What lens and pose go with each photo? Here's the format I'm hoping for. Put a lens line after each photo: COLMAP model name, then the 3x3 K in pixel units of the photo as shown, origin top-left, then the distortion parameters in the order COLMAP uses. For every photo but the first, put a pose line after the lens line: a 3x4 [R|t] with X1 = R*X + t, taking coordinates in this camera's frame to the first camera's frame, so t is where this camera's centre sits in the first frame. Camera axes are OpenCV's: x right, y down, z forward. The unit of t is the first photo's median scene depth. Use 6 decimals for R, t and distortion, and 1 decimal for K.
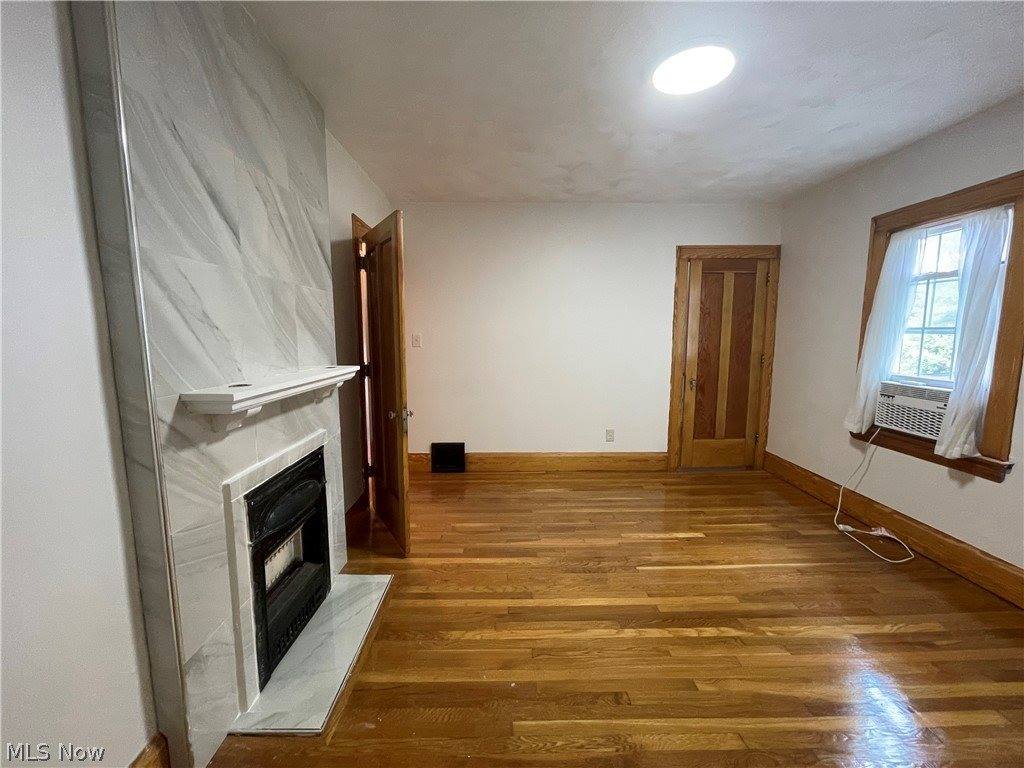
lens RADIAL K [[414.5, 0, 508.3], [0, 414.5, 381.5], [0, 0, 1]] dist [-0.004146, -0.000439]
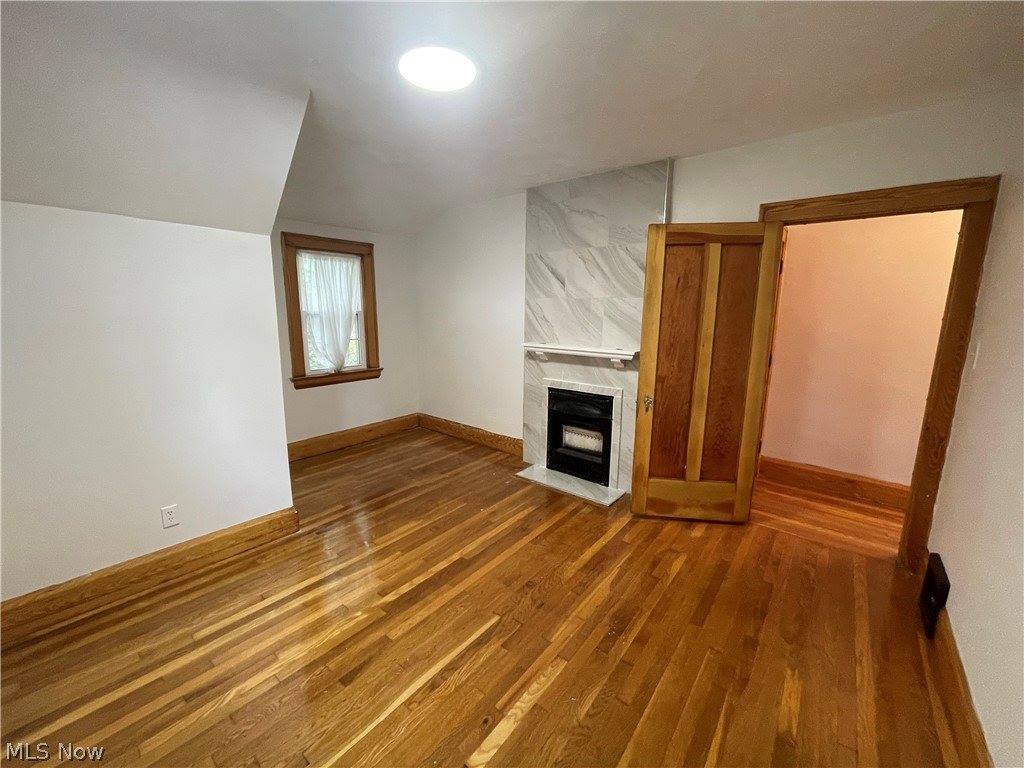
lens RADIAL K [[414.5, 0, 509.9], [0, 414.5, 383.6], [0, 0, 1]] dist [-0.004146, -0.000439]
pose [[-0.643250, 0.137921, -0.753132, 1.102326], [-0.095310, 0.961567, 0.257496, -0.292110], [0.759701, 0.237415, -0.605383, 1.799030]]
